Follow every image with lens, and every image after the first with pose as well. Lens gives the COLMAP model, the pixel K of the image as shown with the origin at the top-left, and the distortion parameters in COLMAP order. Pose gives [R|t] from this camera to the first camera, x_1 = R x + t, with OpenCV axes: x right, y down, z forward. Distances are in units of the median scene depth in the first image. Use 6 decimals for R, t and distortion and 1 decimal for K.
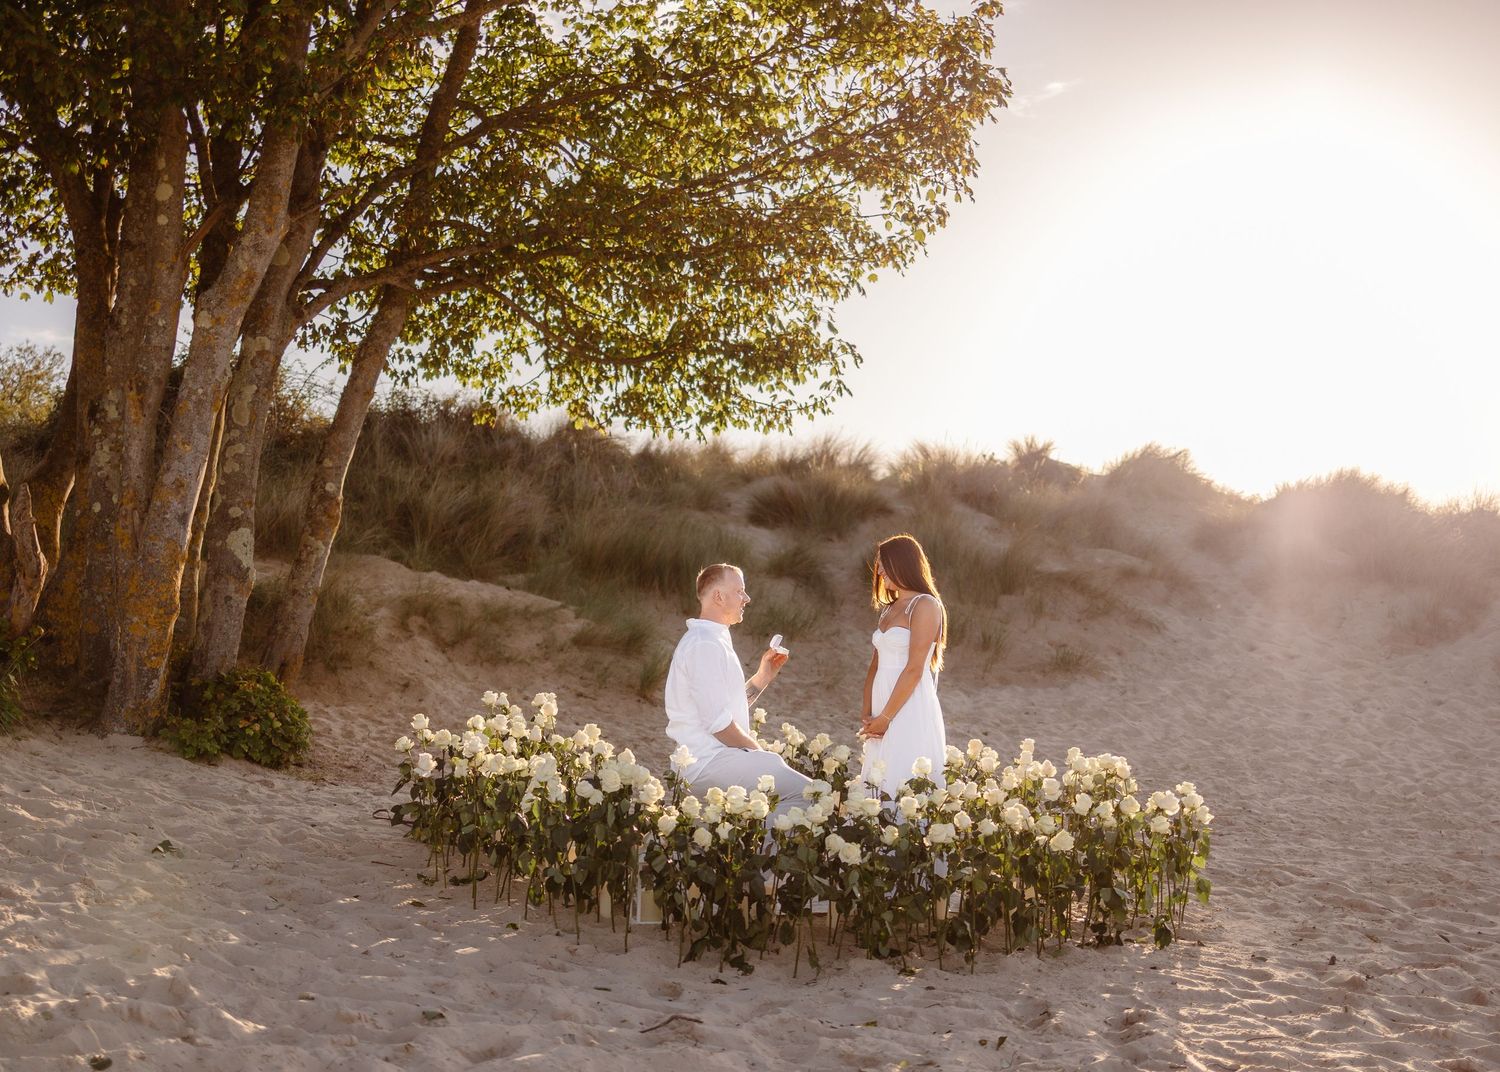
lens RADIAL K [[1812.0, 0, 759.8], [0, 1812.0, 616.3], [0, 0, 1]] dist [-0.005210, 0.000000]
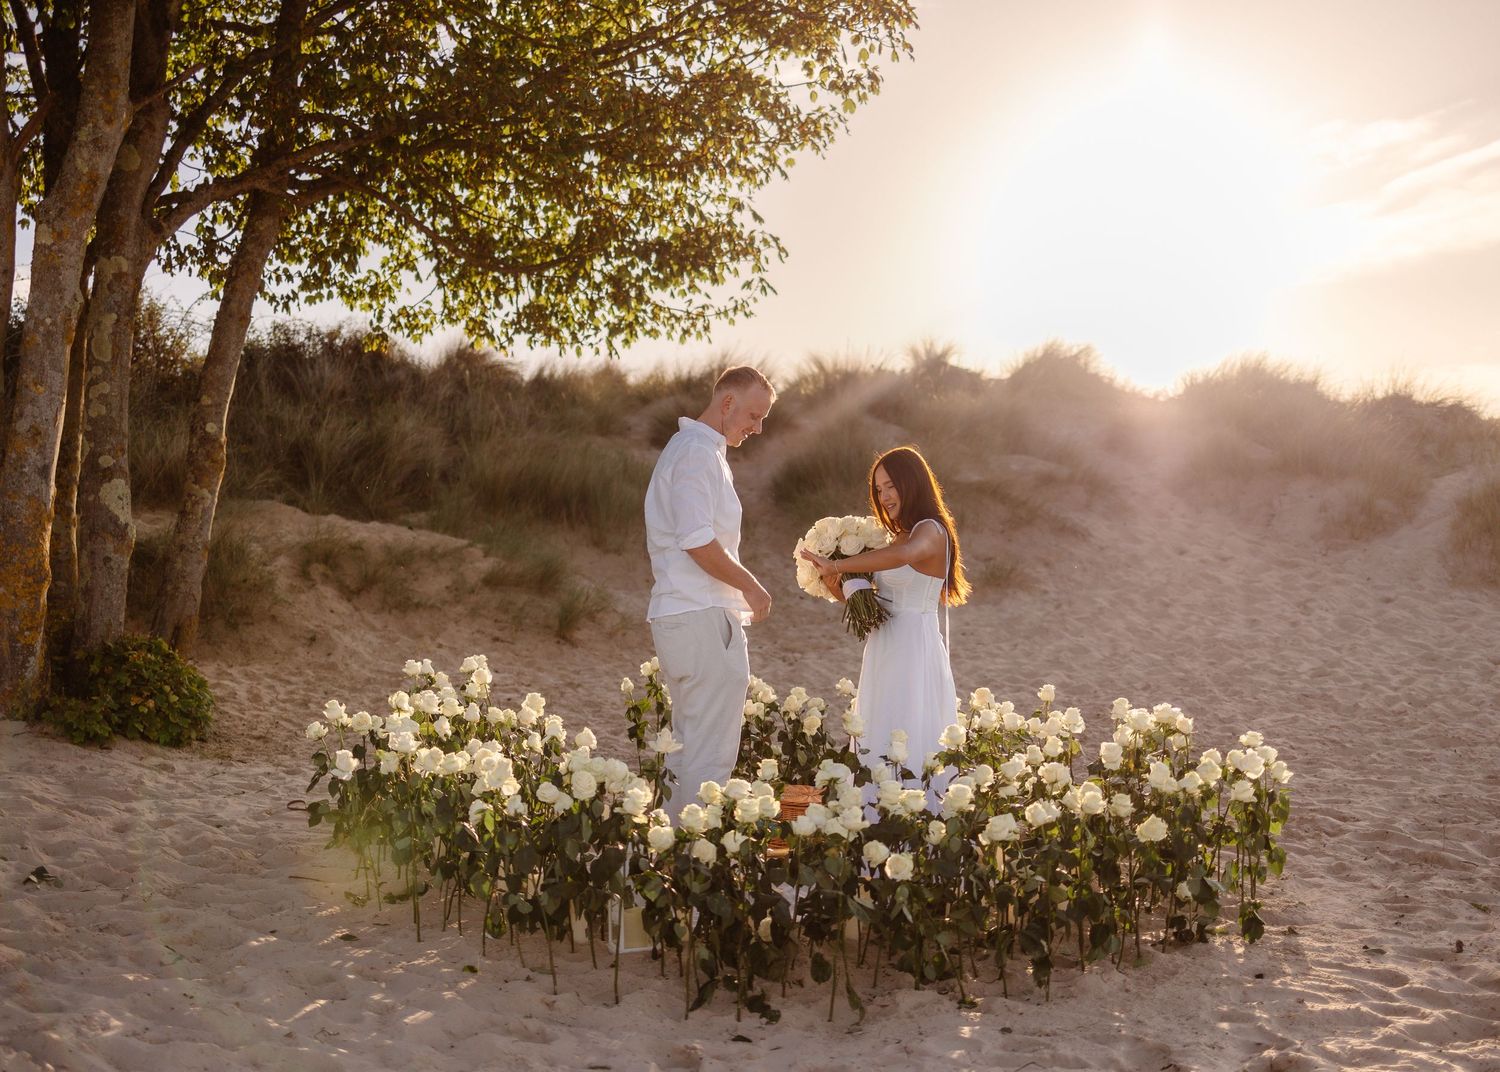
lens RADIAL K [[1686.9, 0, 637.7], [0, 1686.9, 796.8], [0, 0, 1]] dist [-0.000622, 0.000000]
pose [[0.998765, -0.048978, -0.008286, -0.025072], [0.049669, 0.987116, 0.152103, -0.006647], [0.000730, -0.152327, 0.988330, 0.130977]]
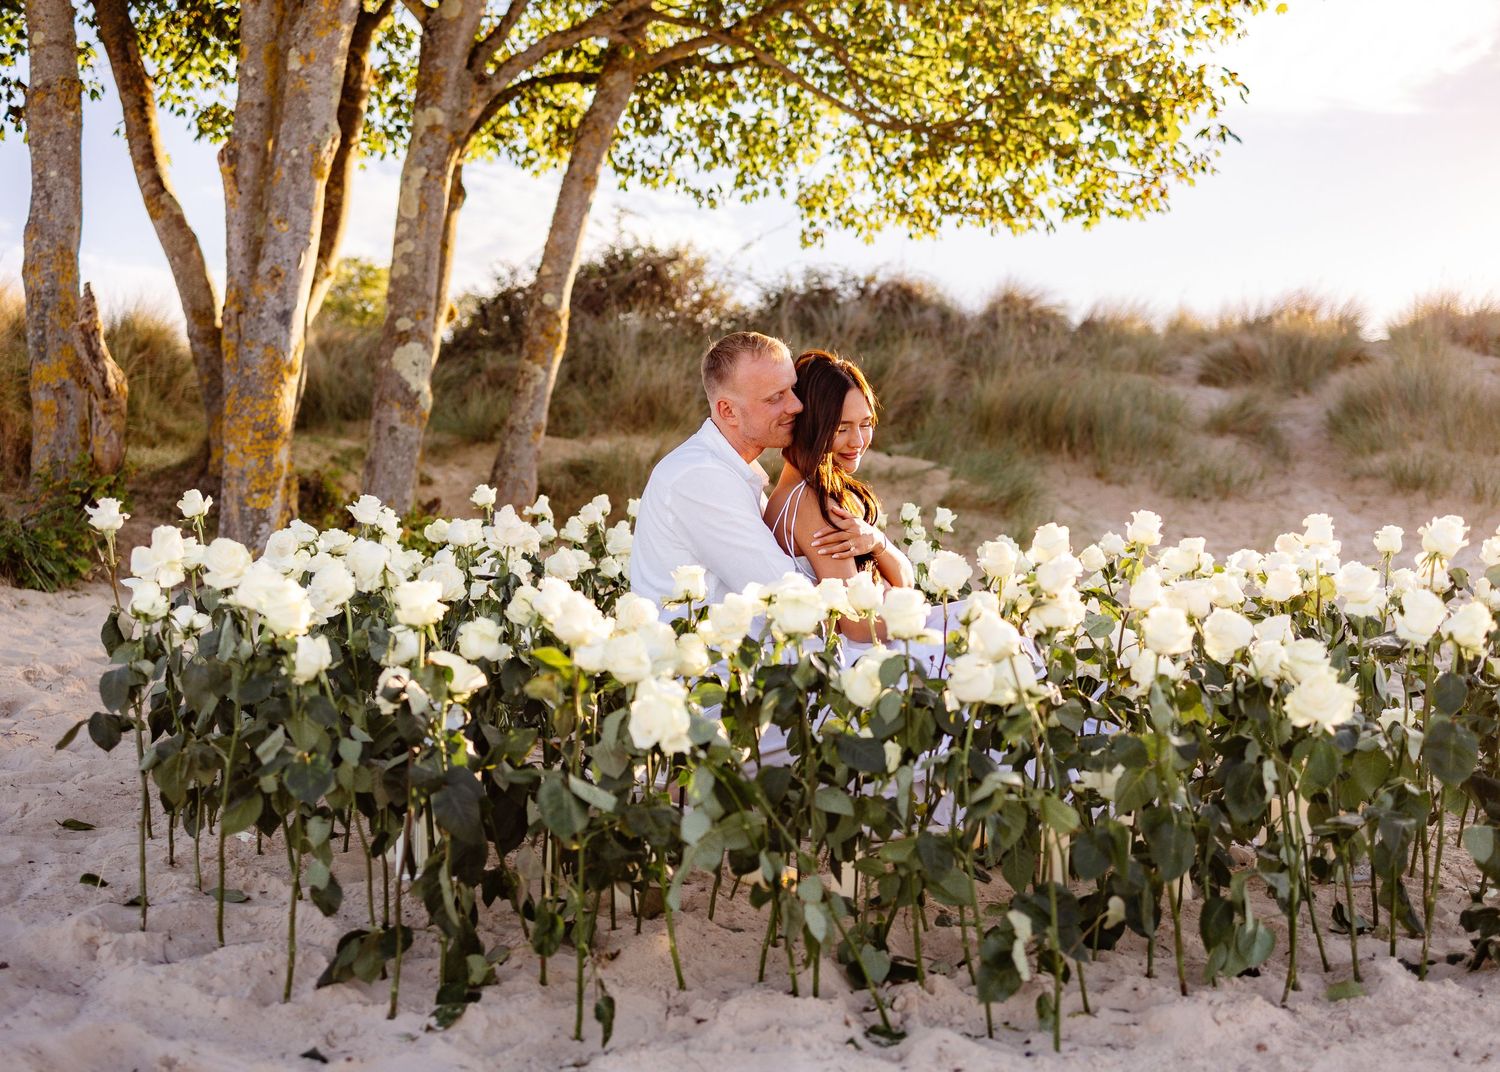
lens RADIAL K [[1602.2, 0, 767.8], [0, 1602.2, 560.1], [0, 0, 1]] dist [0.001086, 0.000000]
pose [[0.944261, -0.030540, -0.327779, 0.081482], [0.032660, 0.999466, 0.000964, 0.044489], [0.327574, -0.011615, 0.944754, 0.316470]]
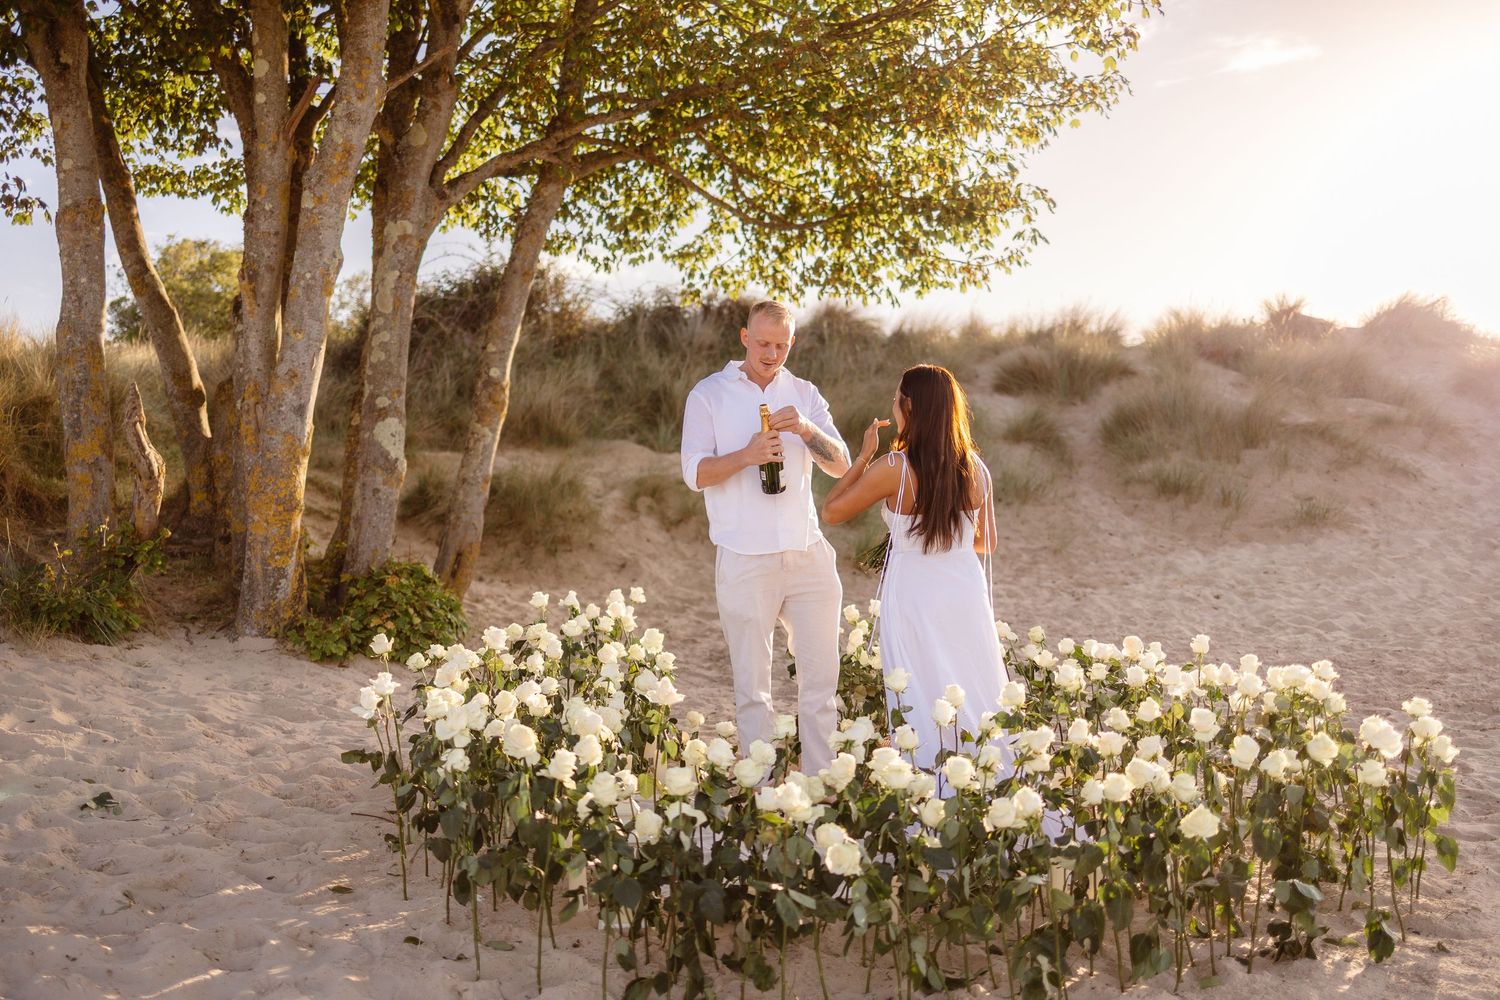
lens RADIAL K [[1493.8, 0, 758.0], [0, 1493.8, 513.1], [0, 0, 1]] dist [0.003311, 0.000000]
pose [[0.977400, -0.038900, -0.207789, 0.061611], [0.042929, 0.998967, 0.014913, -0.000975], [0.206995, -0.023496, 0.978060, 0.214490]]
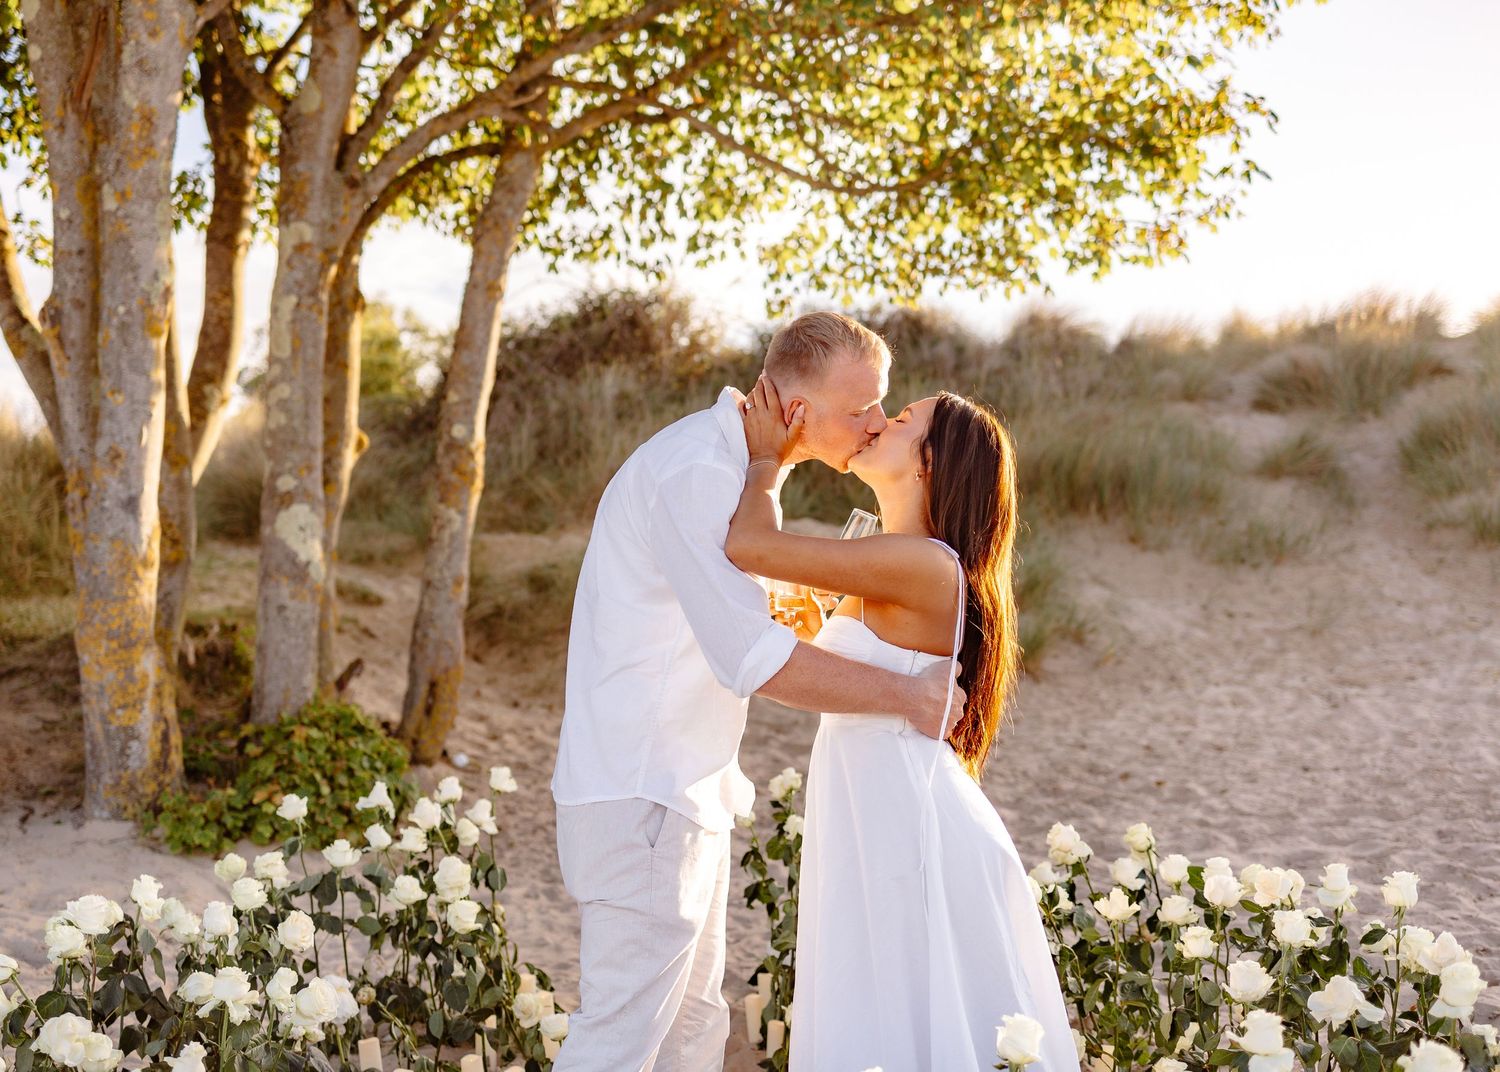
lens RADIAL K [[1686.9, 0, 717.6], [0, 1686.9, 758.7], [0, 0, 1]] dist [-0.000622, 0.000000]
pose [[0.919897, -0.042806, -0.389818, 0.097325], [0.092340, 0.989719, 0.109225, -0.006691], [0.381135, -0.136471, 0.914392, 0.381460]]
